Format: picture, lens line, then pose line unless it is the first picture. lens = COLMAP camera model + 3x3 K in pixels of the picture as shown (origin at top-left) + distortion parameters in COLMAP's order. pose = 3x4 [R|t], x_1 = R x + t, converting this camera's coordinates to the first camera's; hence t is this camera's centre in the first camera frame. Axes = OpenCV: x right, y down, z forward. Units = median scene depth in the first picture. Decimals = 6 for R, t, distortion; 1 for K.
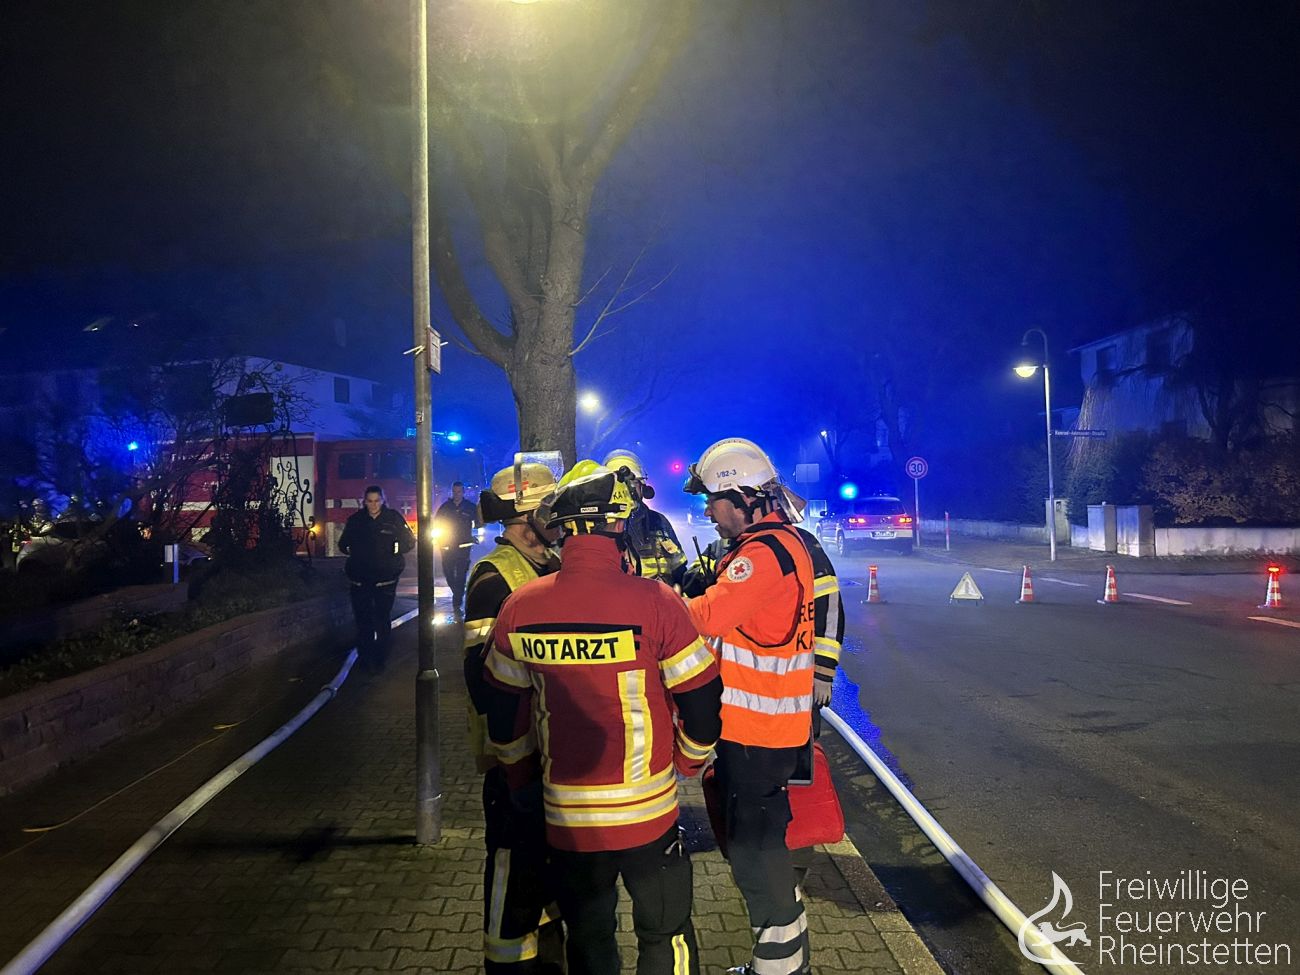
lens RADIAL K [[985.2, 0, 649.4], [0, 985.2, 488.5], [0, 0, 1]] dist [-0.006244, -0.002212]
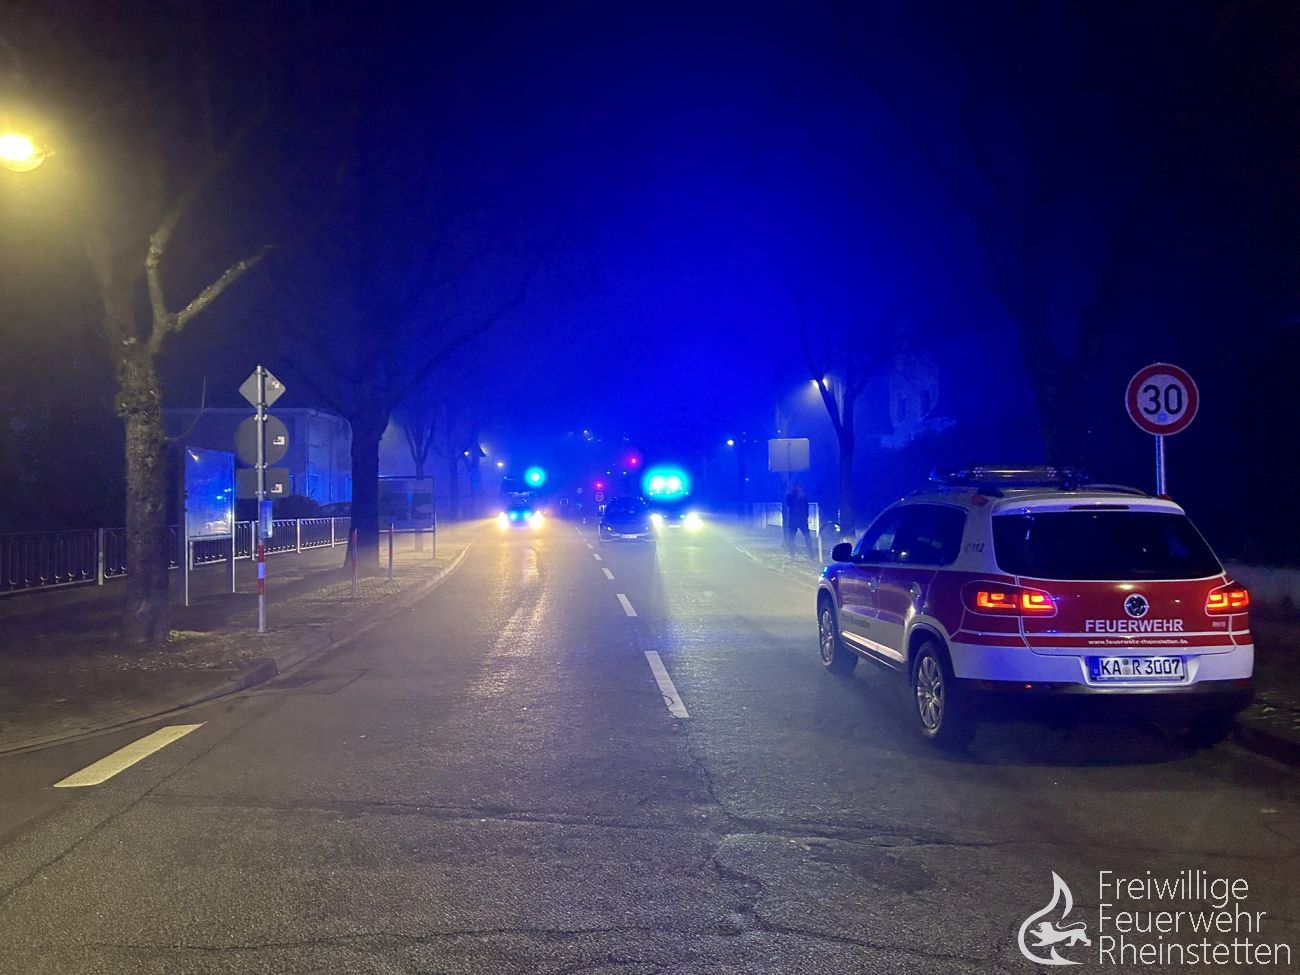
lens RADIAL K [[985.2, 0, 651.3], [0, 985.2, 489.8], [0, 0, 1]] dist [-0.006244, -0.002212]
pose [[0.999717, 0.008678, 0.022145, 0.122579], [-0.008661, 0.999962, -0.000842, 0.008285], [-0.022152, 0.000650, 0.999754, 0.772429]]
